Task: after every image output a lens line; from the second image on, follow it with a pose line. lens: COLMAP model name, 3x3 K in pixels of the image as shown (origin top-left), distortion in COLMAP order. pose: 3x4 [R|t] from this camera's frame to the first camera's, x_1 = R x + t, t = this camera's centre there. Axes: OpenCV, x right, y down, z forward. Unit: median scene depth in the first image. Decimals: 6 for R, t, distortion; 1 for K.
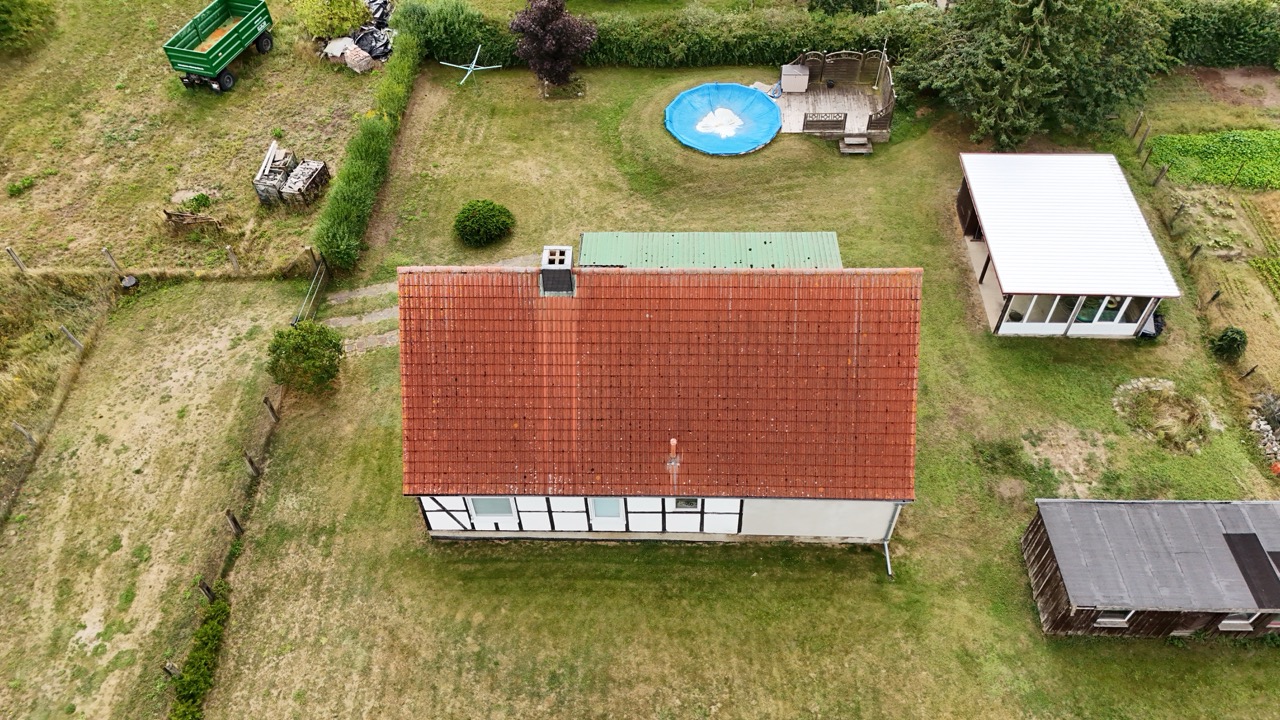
lens RADIAL K [[939.6, 0, 643.5], [0, 939.6, 358.1], [0, 0, 1]] dist [0.096040, -0.099755]
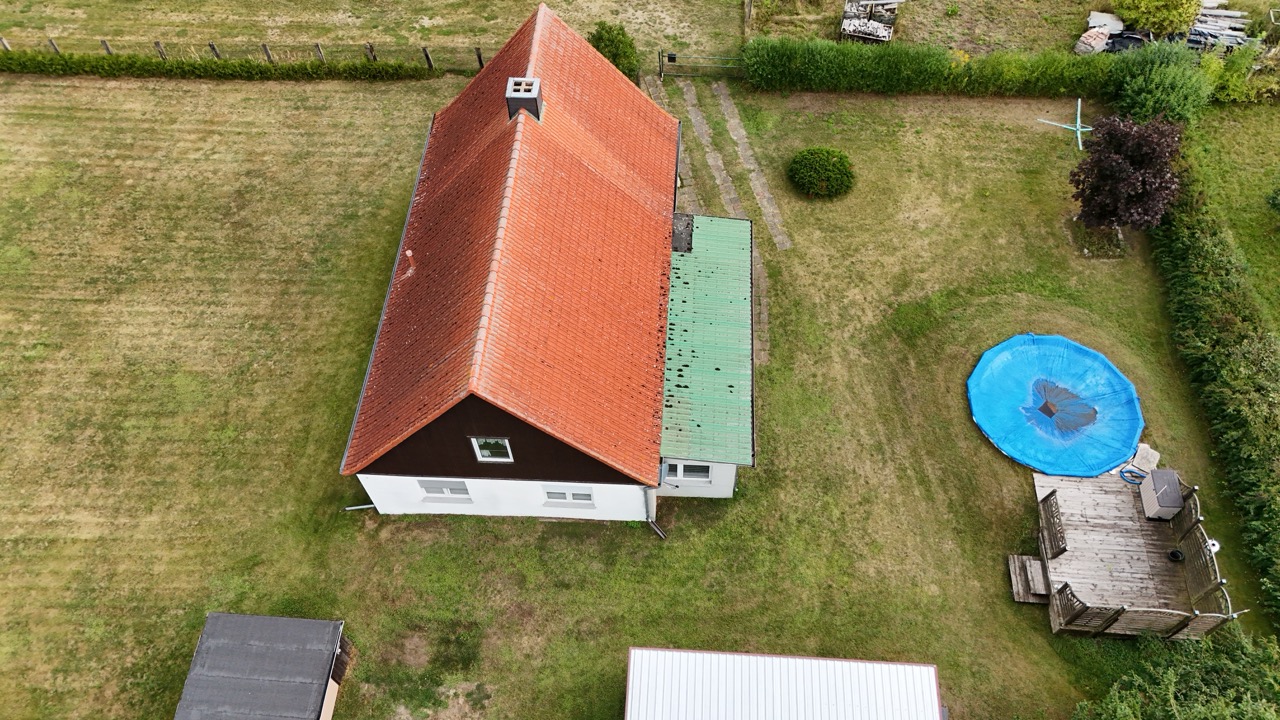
lens RADIAL K [[943.8, 0, 642.9], [0, 943.8, 358.3], [0, 0, 1]] dist [0.073227, -0.066804]
pose [[-0.037533, 0.840996, -0.539738, 0.642849], [-0.752073, 0.331881, 0.569422, -0.626406], [0.658010, 0.427295, 0.620034, 0.493063]]
